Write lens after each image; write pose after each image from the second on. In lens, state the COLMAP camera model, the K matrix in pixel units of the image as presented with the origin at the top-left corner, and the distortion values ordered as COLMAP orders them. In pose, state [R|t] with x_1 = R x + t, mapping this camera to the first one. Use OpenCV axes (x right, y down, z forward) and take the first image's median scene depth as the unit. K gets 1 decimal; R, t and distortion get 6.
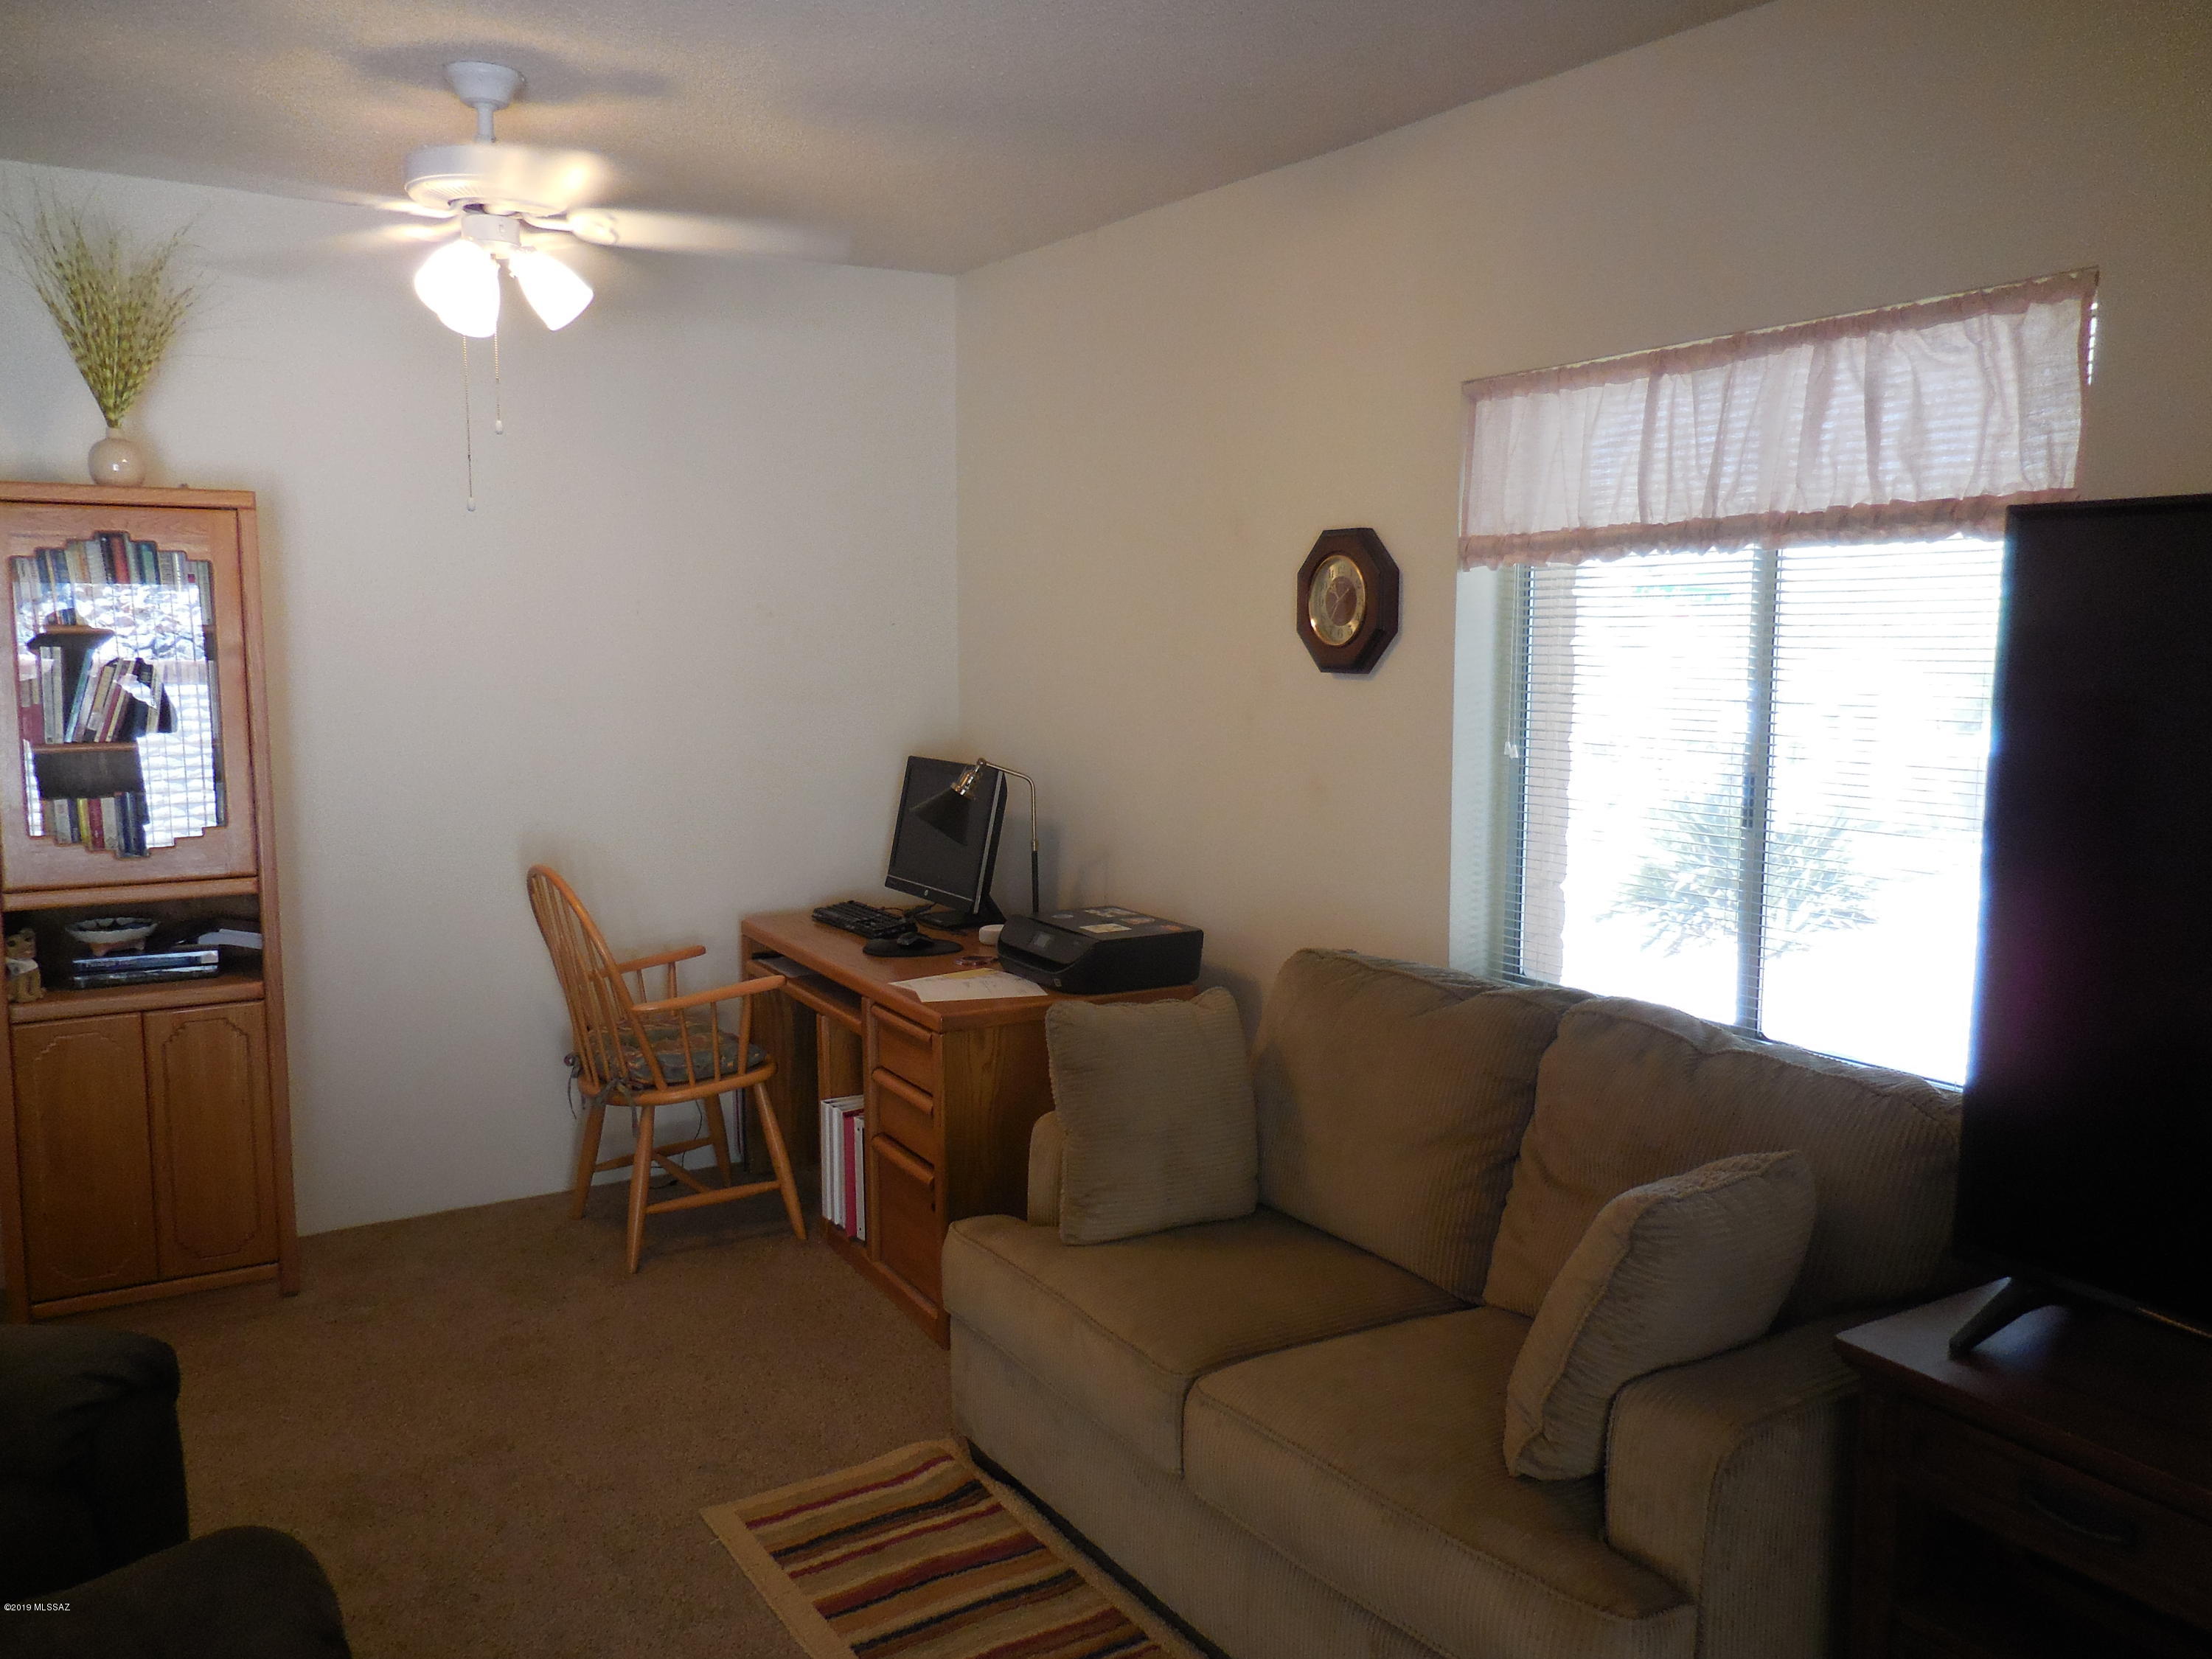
lens RADIAL K [[1583.2, 0, 1106.0], [0, 1583.2, 829.5], [0, 0, 1]] dist [0.002527, 0.000824]
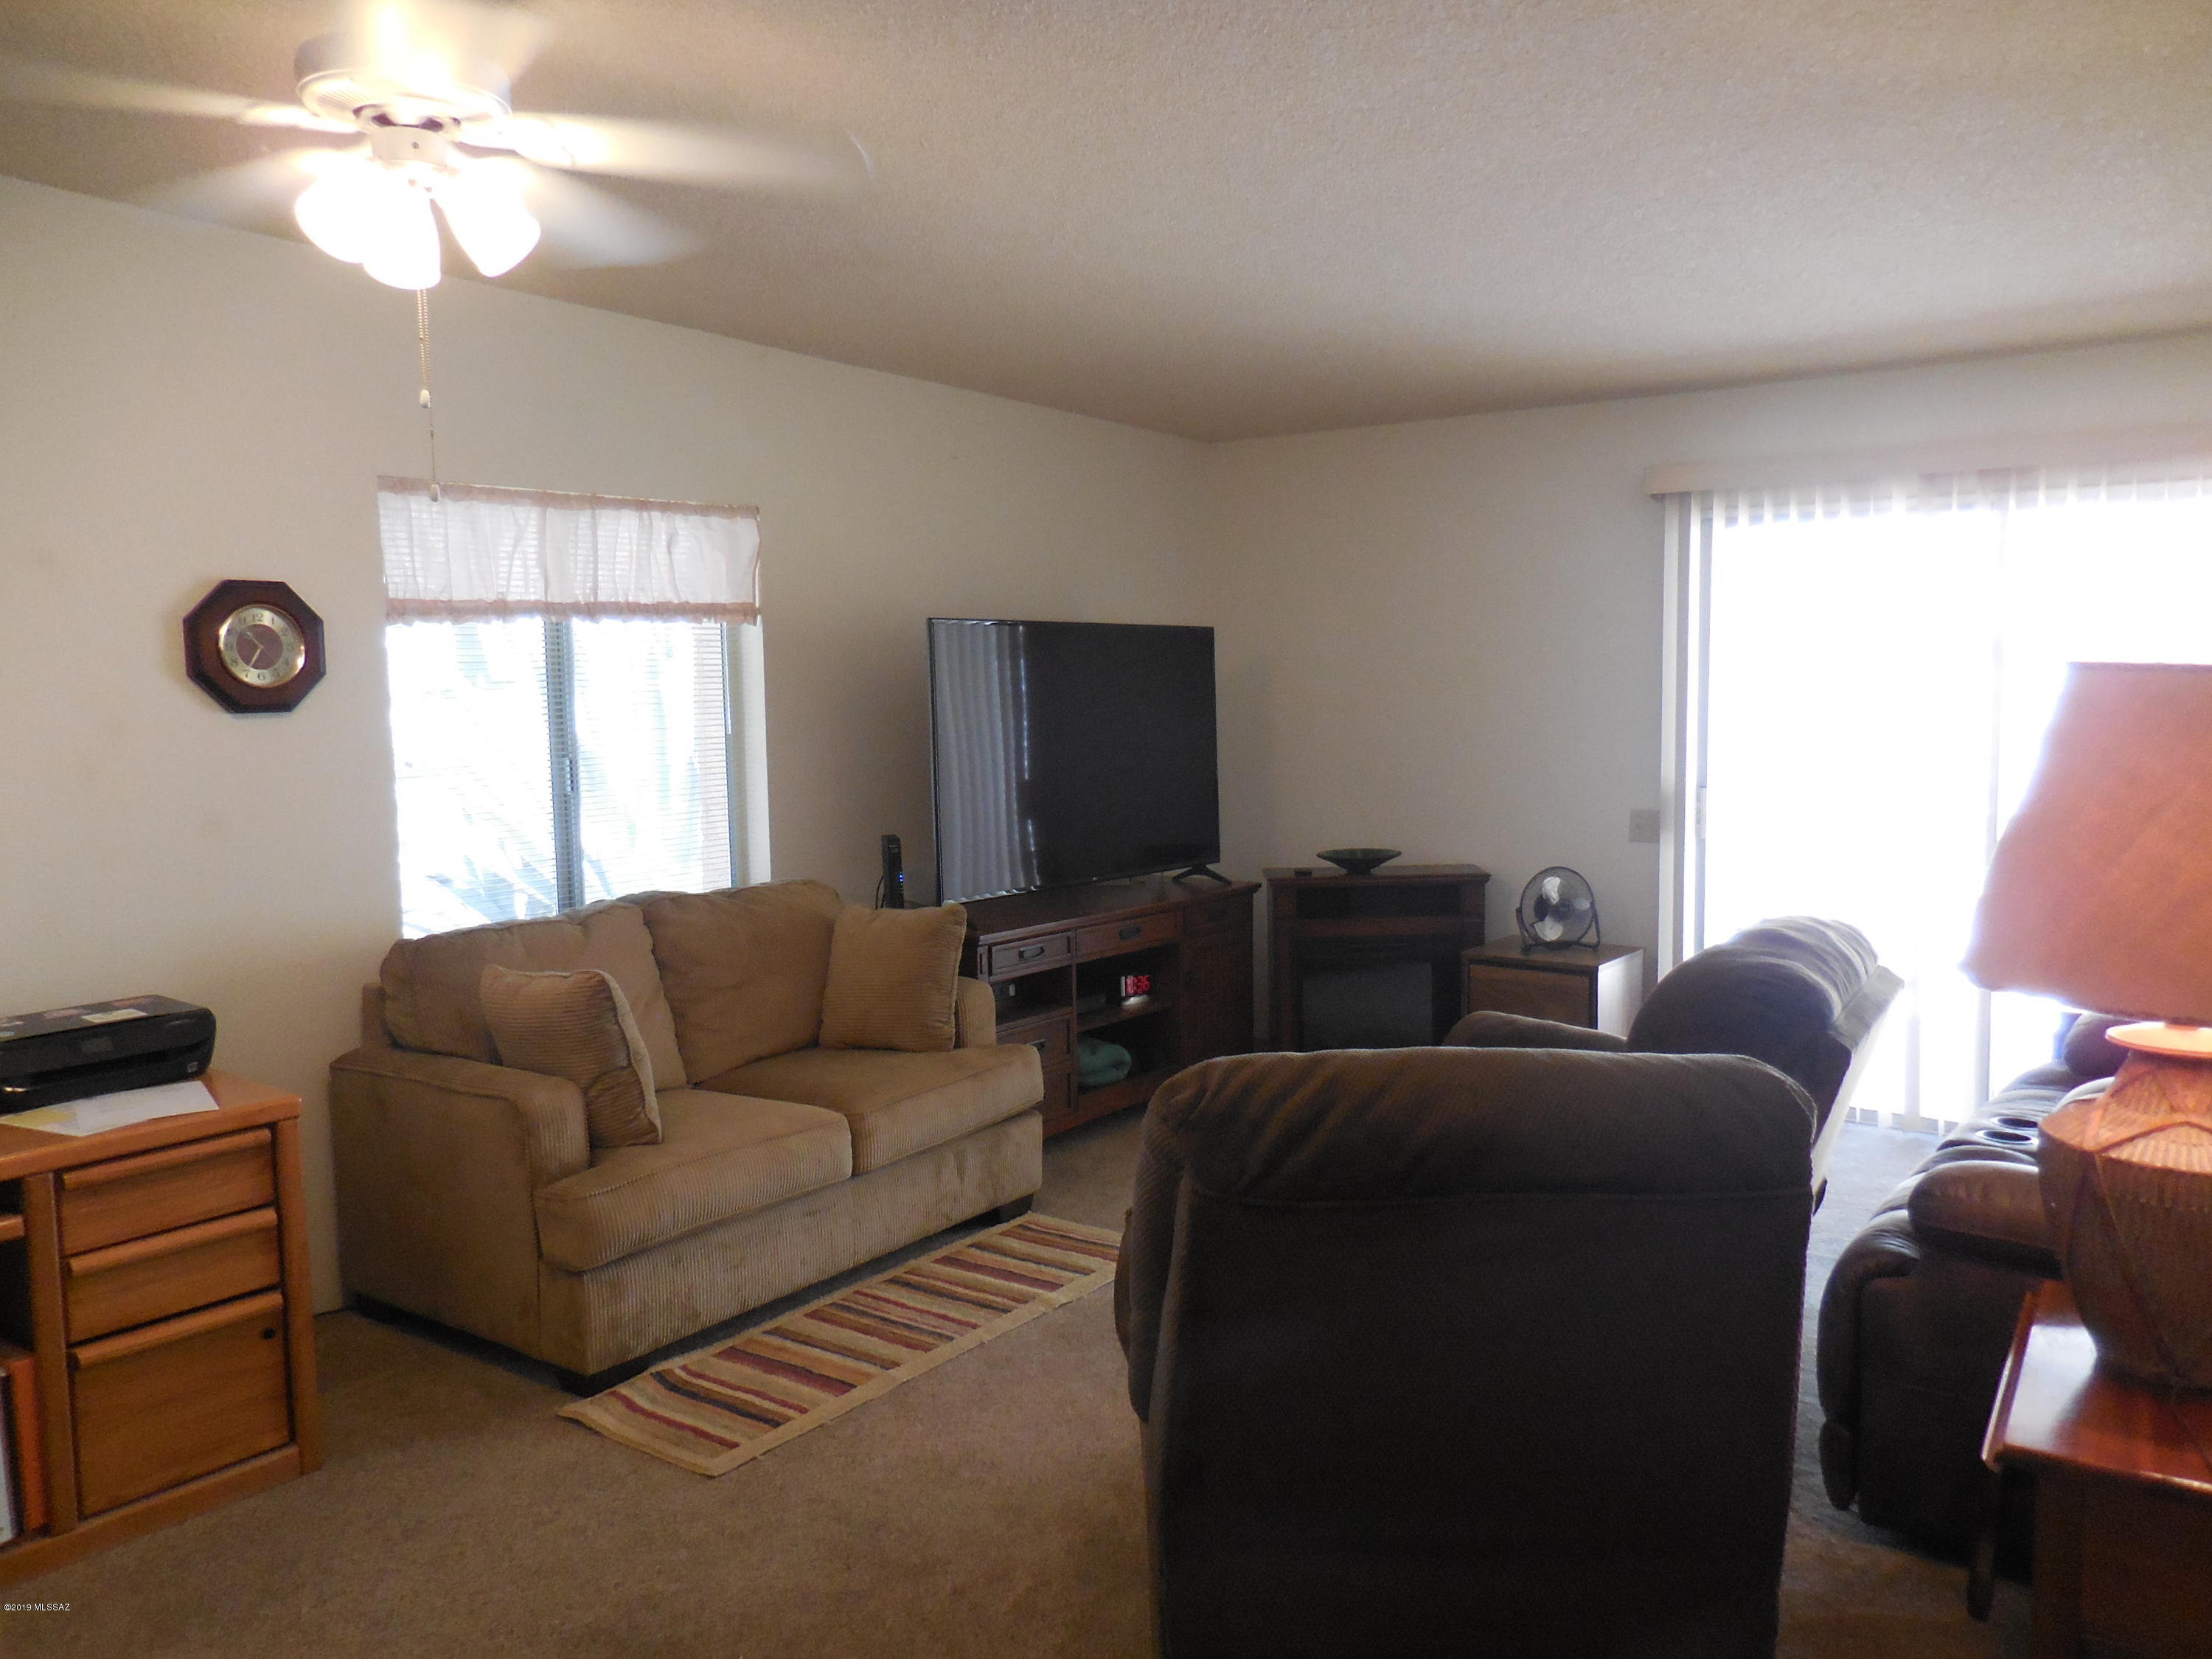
lens RADIAL K [[1583.2, 0, 1106.0], [0, 1583.2, 829.5], [0, 0, 1]] dist [0.002527, 0.000824]
pose [[-0.312496, -0.081933, 0.946379, -1.353761], [0.148390, 0.979832, 0.133828, -0.104100], [-0.938257, 0.182253, -0.294035, 1.015032]]
